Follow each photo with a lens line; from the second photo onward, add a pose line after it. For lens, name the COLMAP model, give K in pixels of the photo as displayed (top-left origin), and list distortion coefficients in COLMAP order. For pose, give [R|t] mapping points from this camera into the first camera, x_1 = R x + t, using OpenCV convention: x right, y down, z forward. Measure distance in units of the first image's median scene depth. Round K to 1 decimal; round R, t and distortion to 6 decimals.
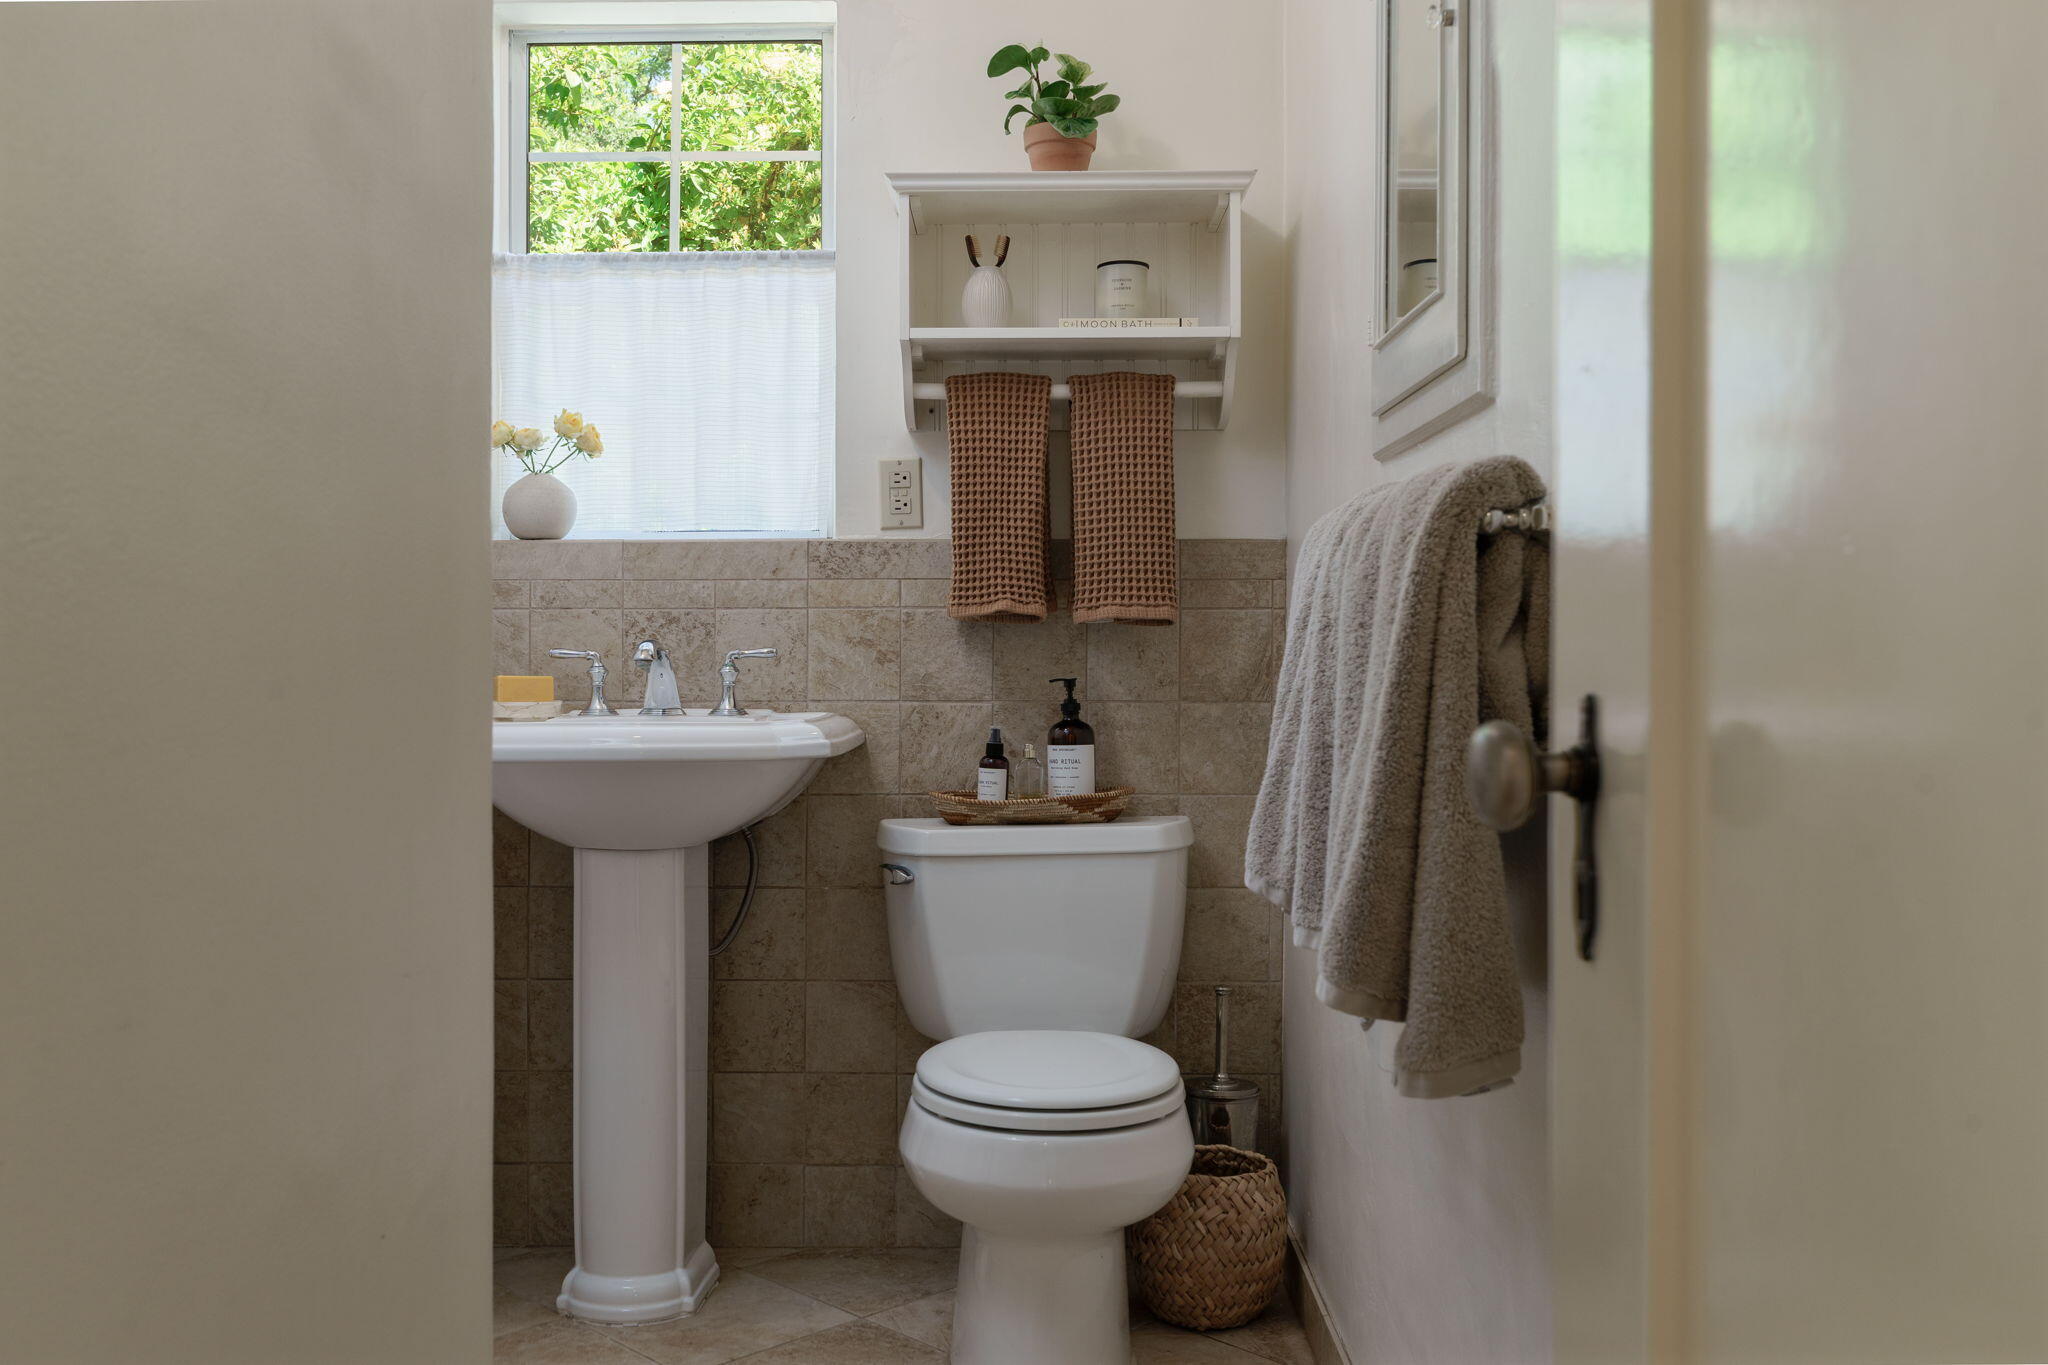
lens RADIAL K [[1963.5, 0, 1024.0], [0, 1963.5, 682.5], [0, 0, 1]] dist [0.019574, -0.011896]
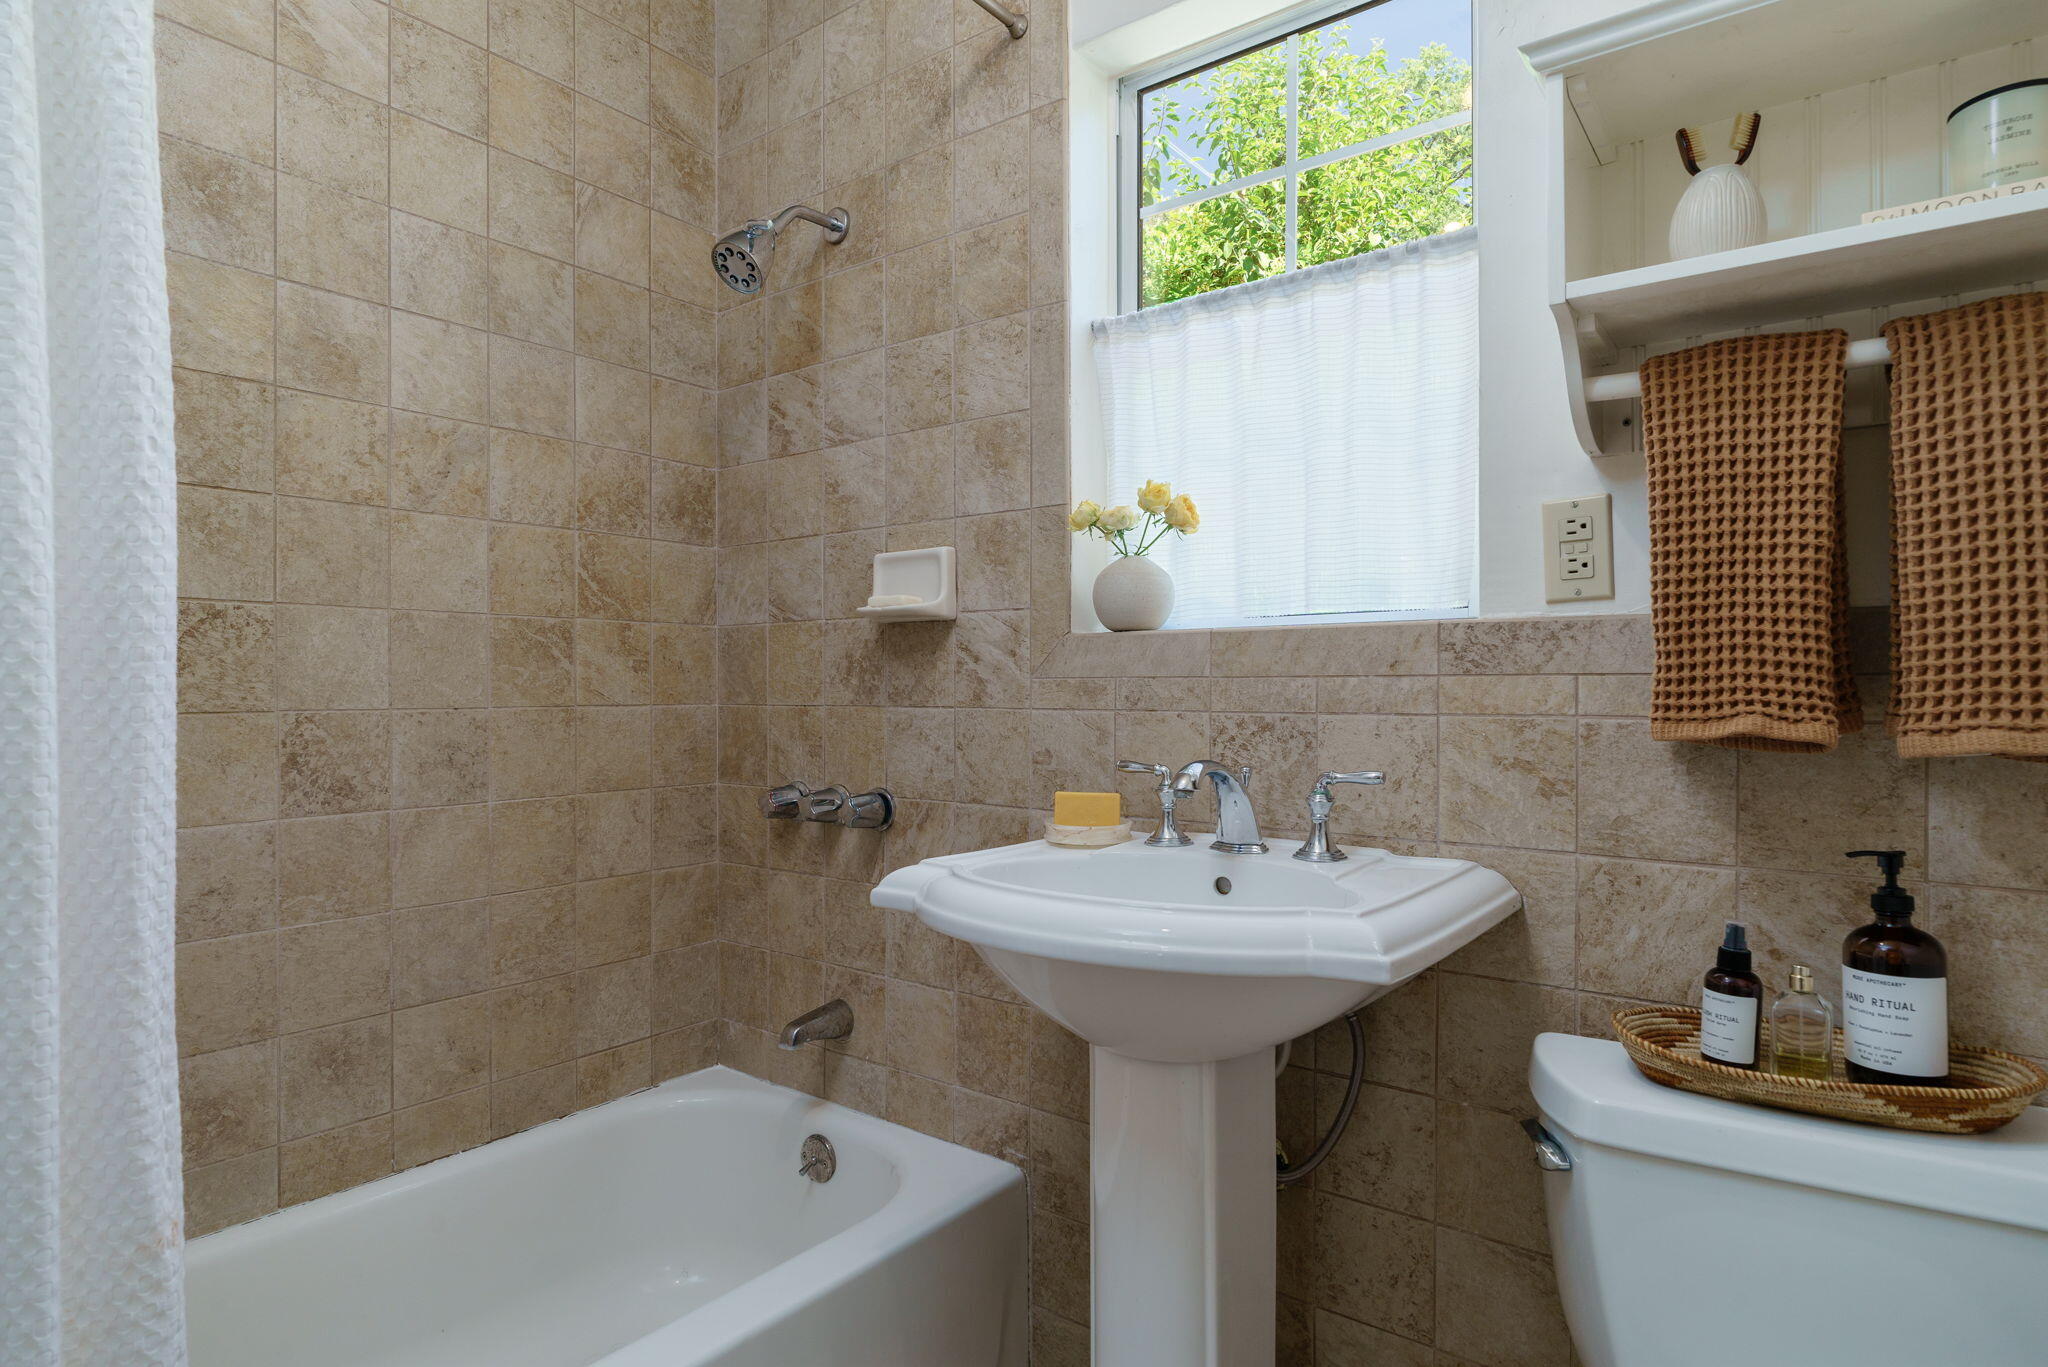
lens RADIAL K [[1109.1, 0, 1026.0], [0, 1109.1, 676.0], [0, 0, 1]] dist [-0.009853, 0.002062]
pose [[0.800612, -0.003408, -0.599174, 0.014092], [-0.006506, 0.999875, -0.014381, -0.045517], [0.599148, 0.015412, 0.800490, 0.579377]]
